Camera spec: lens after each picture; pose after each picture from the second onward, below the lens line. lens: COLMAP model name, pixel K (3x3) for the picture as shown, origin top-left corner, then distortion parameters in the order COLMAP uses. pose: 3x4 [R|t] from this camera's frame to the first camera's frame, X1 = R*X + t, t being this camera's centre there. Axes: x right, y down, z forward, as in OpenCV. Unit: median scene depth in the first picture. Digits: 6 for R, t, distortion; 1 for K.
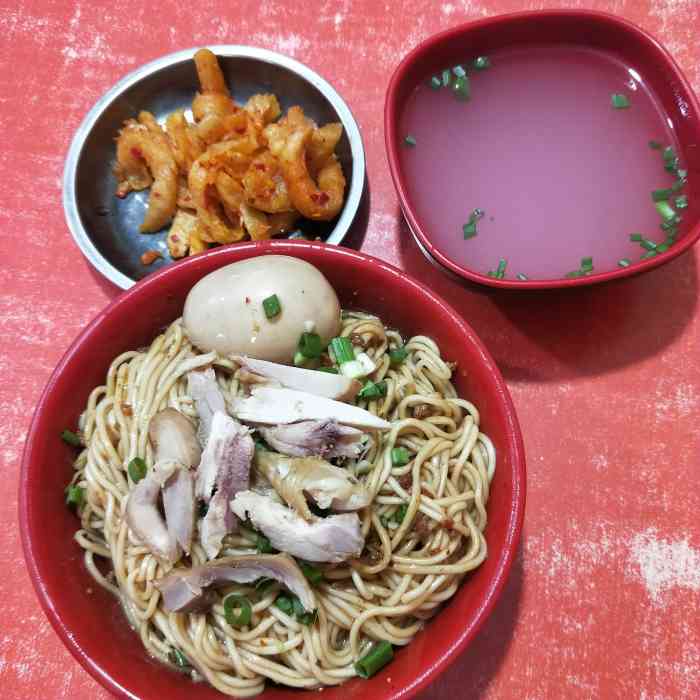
lens RADIAL K [[813.6, 0, 350.0], [0, 813.6, 350.0], [0, 0, 1]] dist [0.253855, -0.900783]
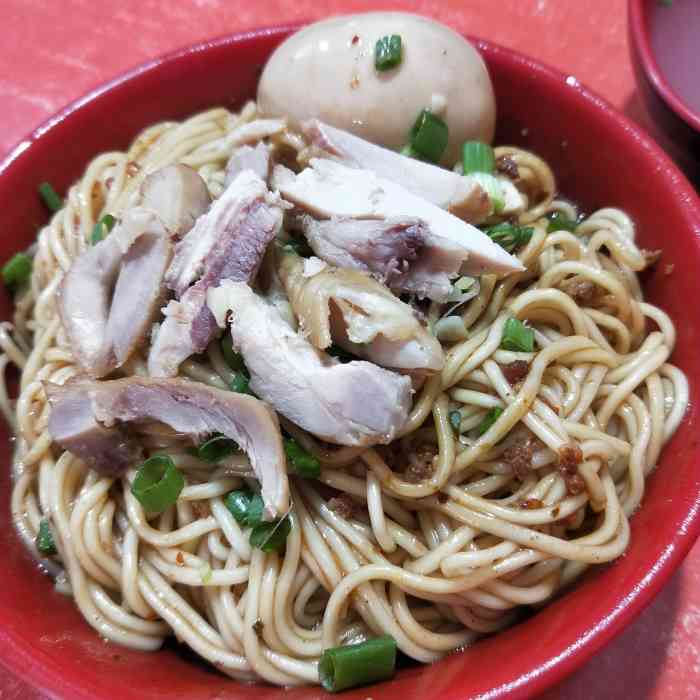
lens RADIAL K [[813.6, 0, 350.0], [0, 813.6, 350.0], [0, 0, 1]] dist [0.253855, -0.900783]
pose [[0.932999, 0.295900, -0.204834, 0.073709], [-0.325890, 0.936138, -0.132069, 0.257829], [0.152674, 0.189973, 0.969846, 0.448711]]
